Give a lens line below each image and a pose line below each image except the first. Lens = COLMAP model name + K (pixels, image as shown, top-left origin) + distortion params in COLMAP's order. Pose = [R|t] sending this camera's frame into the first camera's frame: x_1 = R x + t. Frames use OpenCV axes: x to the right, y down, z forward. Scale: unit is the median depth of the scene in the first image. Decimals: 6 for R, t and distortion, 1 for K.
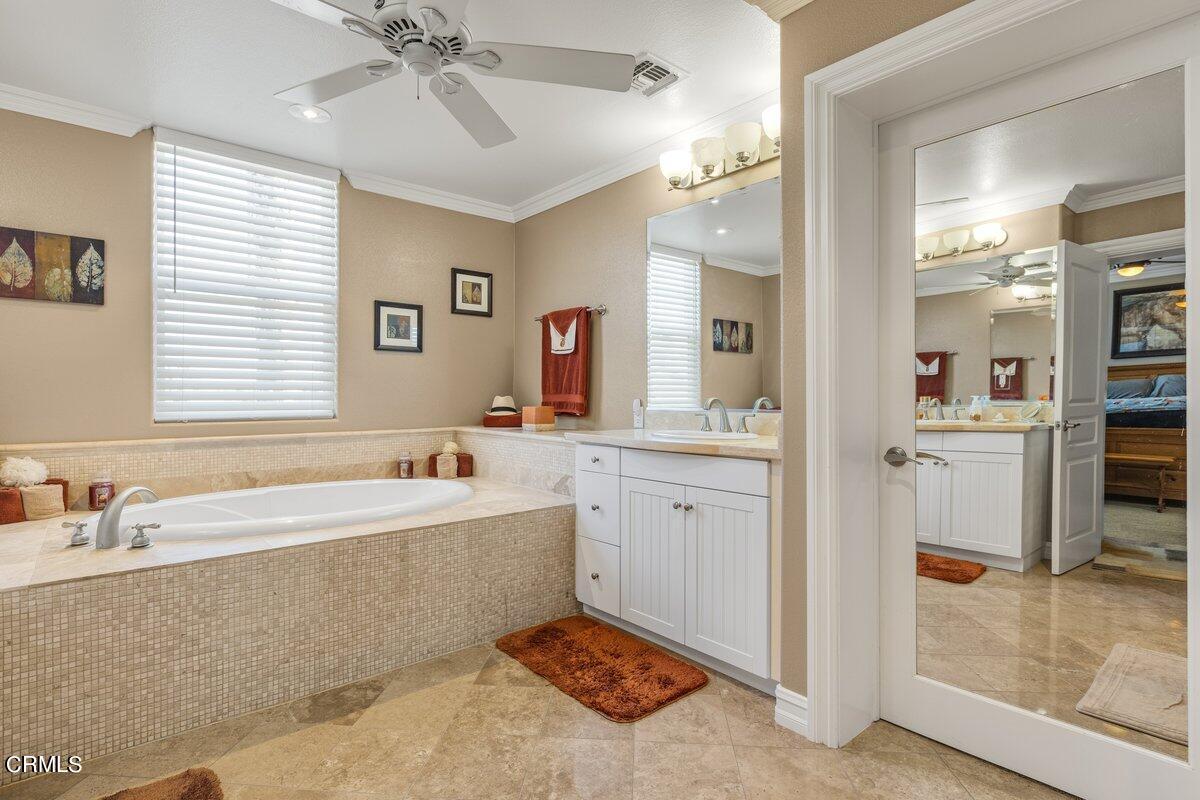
lens RADIAL K [[572.0, 0, 607.7], [0, 572.0, 403.4], [0, 0, 1]] dist [-0.005513, 0.000708]
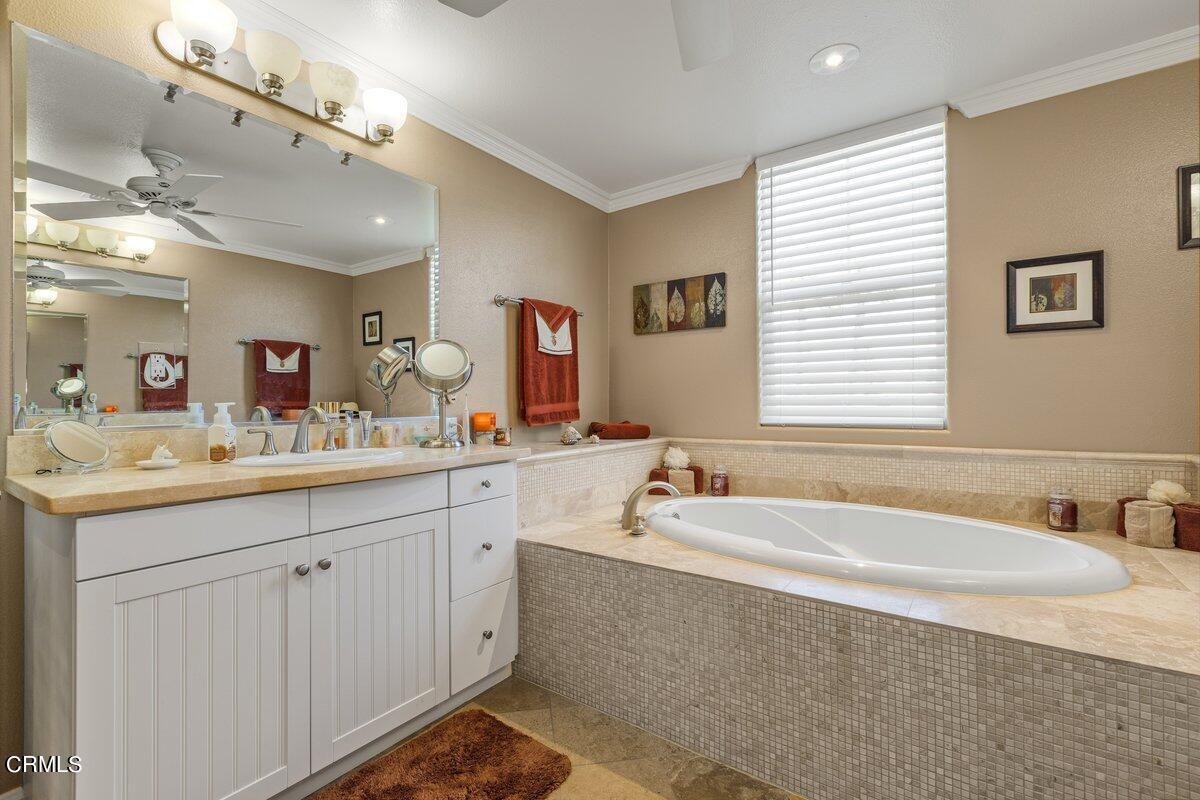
lens RADIAL K [[534.5, 0, 601.4], [0, 534.5, 396.6], [0, 0, 1]] dist [0.003464, -0.002076]
pose [[0.222200, -0.011523, -0.974933, 0.149821], [-0.004135, 0.999910, -0.012761, -0.007941], [0.974992, 0.006867, 0.222132, 0.476167]]
